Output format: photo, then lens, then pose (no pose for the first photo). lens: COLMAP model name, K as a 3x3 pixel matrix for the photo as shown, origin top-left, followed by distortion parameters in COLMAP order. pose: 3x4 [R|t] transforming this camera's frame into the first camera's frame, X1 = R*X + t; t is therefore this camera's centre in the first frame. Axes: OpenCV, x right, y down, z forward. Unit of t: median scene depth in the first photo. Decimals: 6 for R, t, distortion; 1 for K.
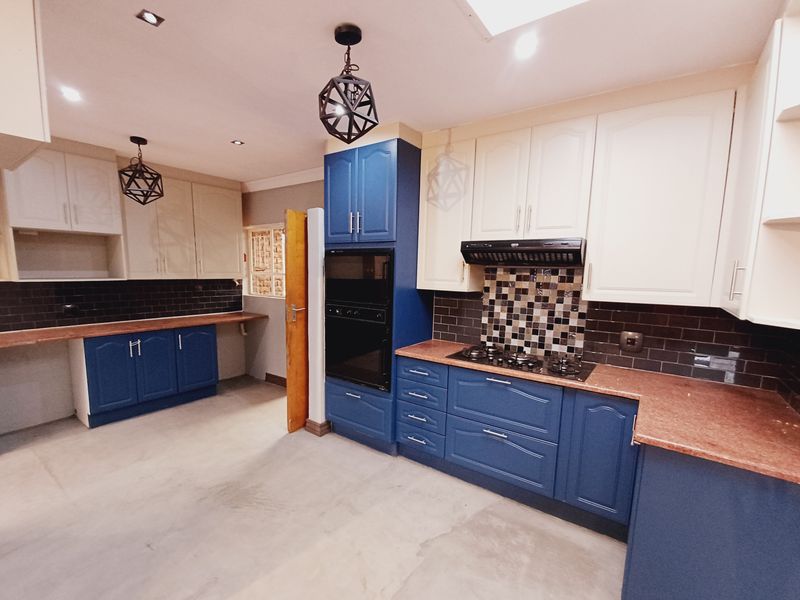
lens RADIAL K [[364.3, 0, 402.3], [0, 364.3, 303.7], [0, 0, 1]] dist [0.002431, 0.000141]
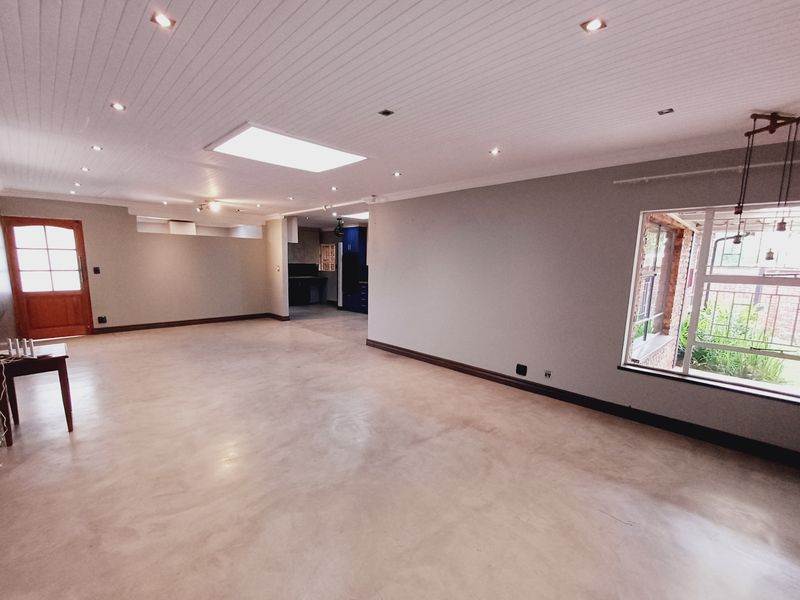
lens RADIAL K [[364.3, 0, 403.1], [0, 364.3, 302.1], [0, 0, 1]] dist [0.002431, 0.000141]
pose [[0.984760, 0.025676, -0.172013, 0.642225], [-0.022666, 0.999554, 0.019441, 0.146953], [0.172436, -0.015246, 0.984903, -1.545059]]
